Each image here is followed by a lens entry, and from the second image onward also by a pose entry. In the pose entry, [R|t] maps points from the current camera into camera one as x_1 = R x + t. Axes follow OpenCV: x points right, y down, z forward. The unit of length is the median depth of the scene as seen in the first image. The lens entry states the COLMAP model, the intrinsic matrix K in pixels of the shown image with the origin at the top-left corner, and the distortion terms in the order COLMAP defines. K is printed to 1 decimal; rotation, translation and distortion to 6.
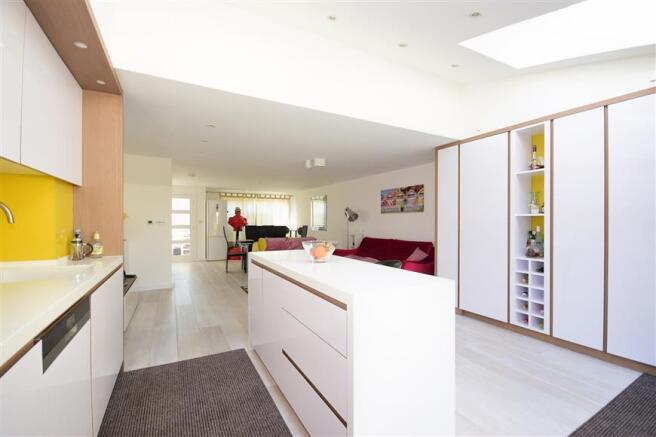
lens RADIAL K [[289.4, 0, 328.0], [0, 289.4, 218.5], [0, 0, 1]] dist [-0.000501, -0.000054]
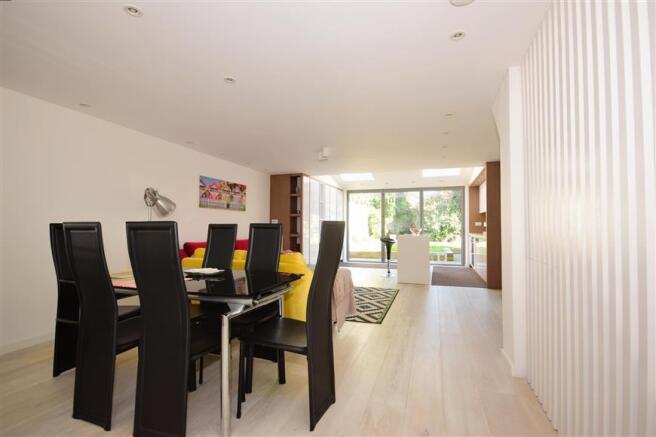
lens RADIAL K [[301.1, 0, 328.0], [0, 301.1, 218.5], [0, 0, 1]] dist [-0.000026, -0.000008]
pose [[-0.656672, 0.030053, 0.753577, -0.639449], [-0.000773, 0.999178, -0.040521, 0.043814], [-0.754176, -0.027191, -0.656109, 1.362166]]
